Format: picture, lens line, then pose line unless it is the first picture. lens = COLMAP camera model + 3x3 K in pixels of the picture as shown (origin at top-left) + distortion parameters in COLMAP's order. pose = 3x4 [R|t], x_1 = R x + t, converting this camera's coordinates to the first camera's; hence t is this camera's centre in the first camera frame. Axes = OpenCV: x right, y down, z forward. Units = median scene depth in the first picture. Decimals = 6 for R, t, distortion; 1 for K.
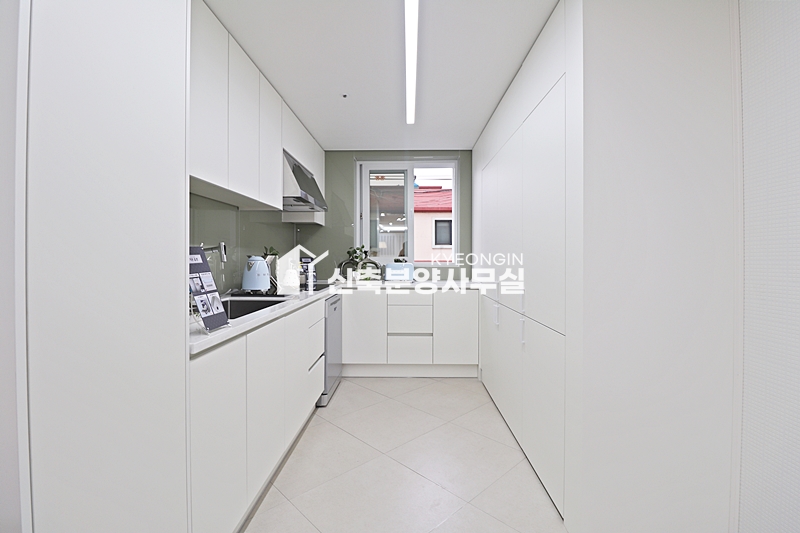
lens RADIAL K [[373.5, 0, 397.2], [0, 373.5, 261.8], [0, 0, 1]] dist [-0.010148, -0.008085]
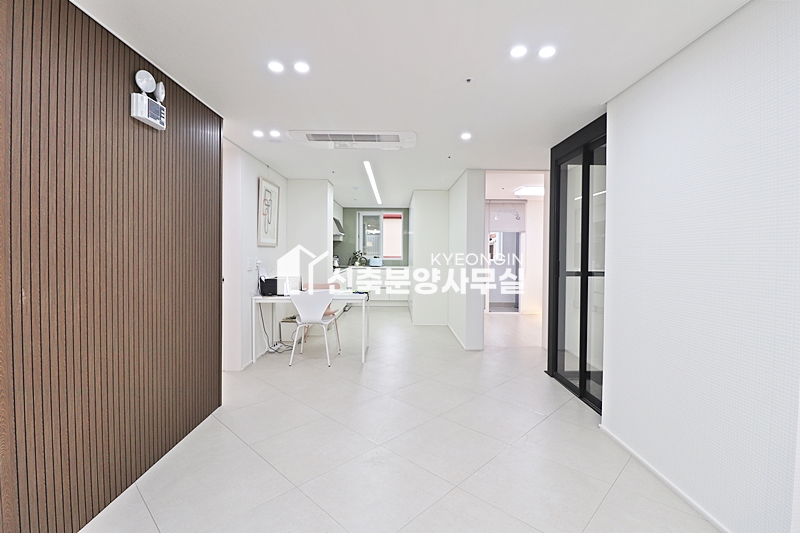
lens RADIAL K [[373.5, 0, 402.5], [0, 373.5, 259.9], [0, 0, 1]] dist [-0.010148, -0.008085]
pose [[0.998895, 0.003361, 0.046875, 0.059031], [-0.004017, 0.999895, 0.013907, -0.017513], [-0.046823, -0.014080, 0.998804, -1.245867]]
